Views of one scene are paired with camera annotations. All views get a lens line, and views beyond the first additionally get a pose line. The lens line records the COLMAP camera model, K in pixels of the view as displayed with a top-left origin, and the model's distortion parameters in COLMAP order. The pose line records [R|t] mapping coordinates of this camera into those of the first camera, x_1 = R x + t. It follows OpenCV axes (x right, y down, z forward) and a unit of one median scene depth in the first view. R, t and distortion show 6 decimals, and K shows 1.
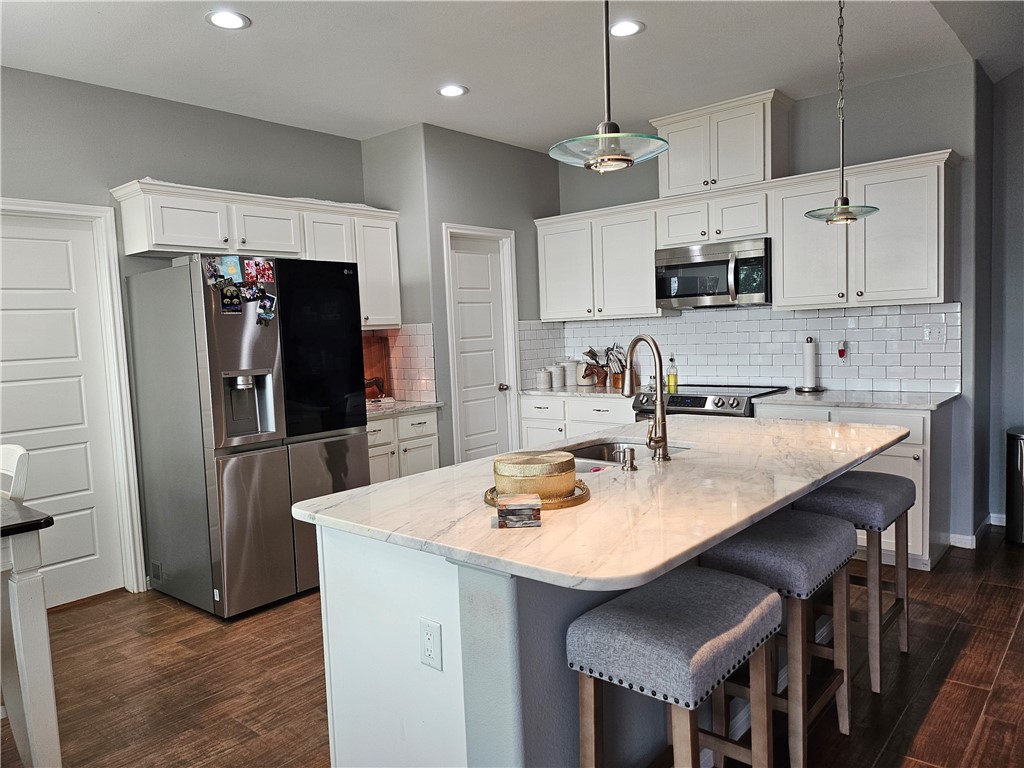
lens RADIAL K [[712.6, 0, 509.2], [0, 712.6, 389.2], [0, 0, 1]] dist [0.011745, 0.000968]
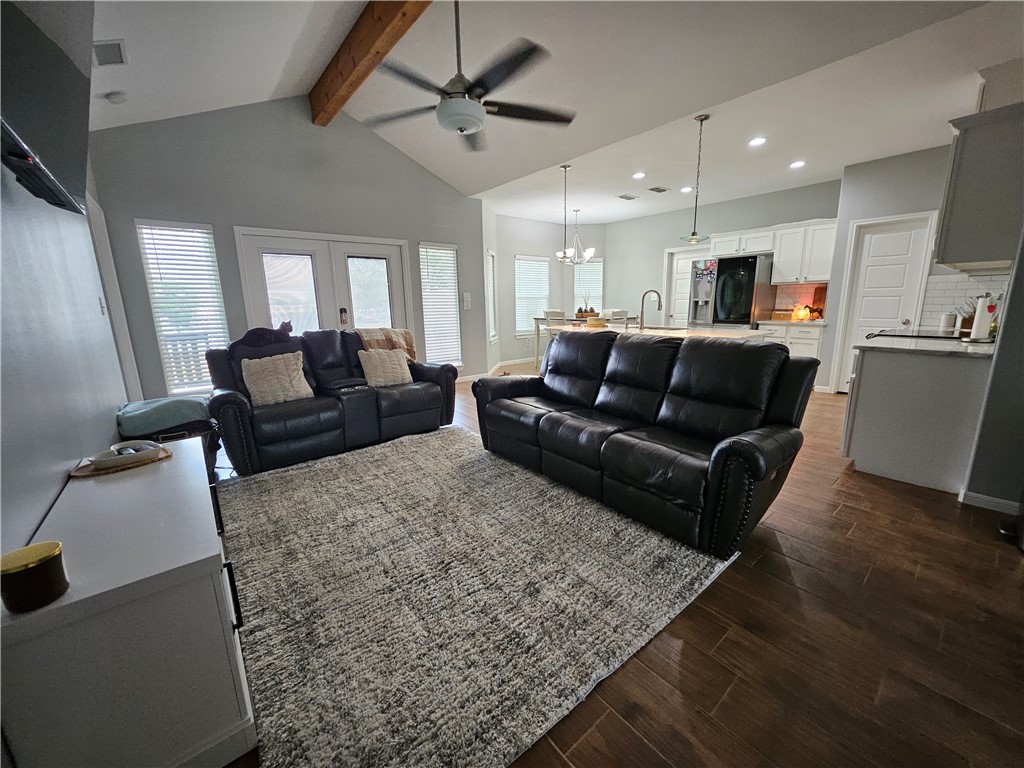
lens RADIAL K [[404.3, 0, 509.2], [0, 404.3, 381.2], [0, 0, 1]] dist [-0.001288, -0.000235]
pose [[-0.165331, 0.236293, -0.957513, 1.455500], [-0.059103, 0.966755, 0.248779, -0.065196], [0.984466, 0.097723, -0.145869, 0.469989]]
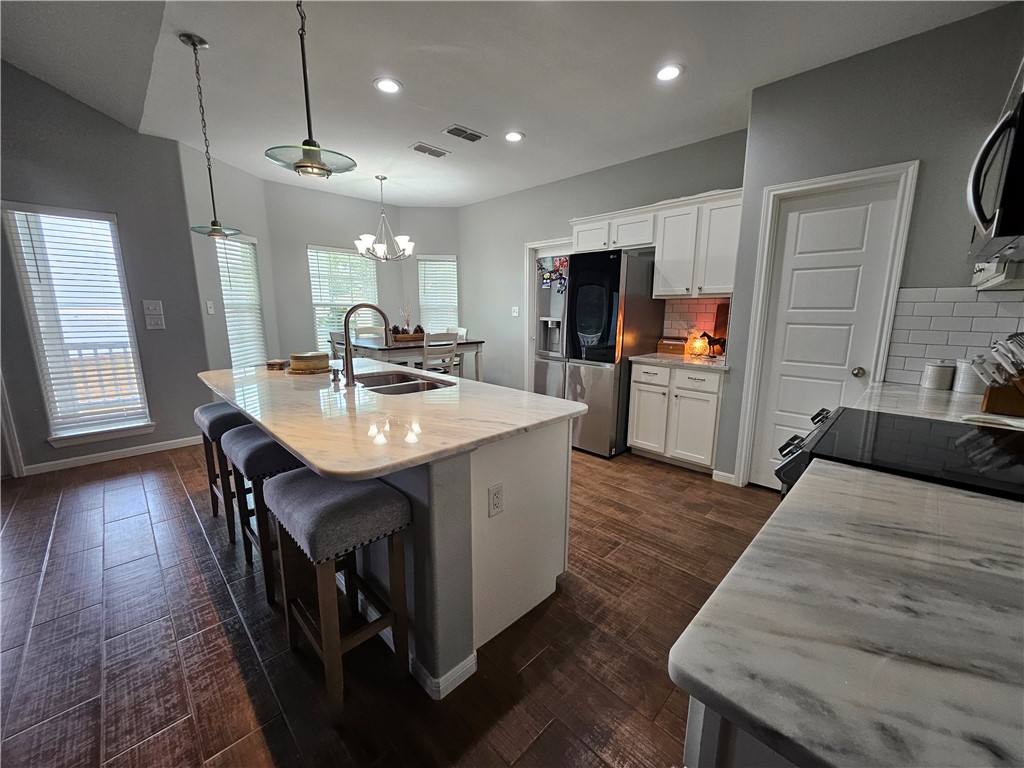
lens RADIAL K [[404.3, 0, 507.7], [0, 404.3, 381.3], [0, 0, 1]] dist [-0.001288, -0.000235]
pose [[-0.069220, 0.218988, -0.973269, 0.706022], [-0.085419, 0.970725, 0.224491, -0.092465], [0.993938, 0.098675, -0.048487, 0.933006]]
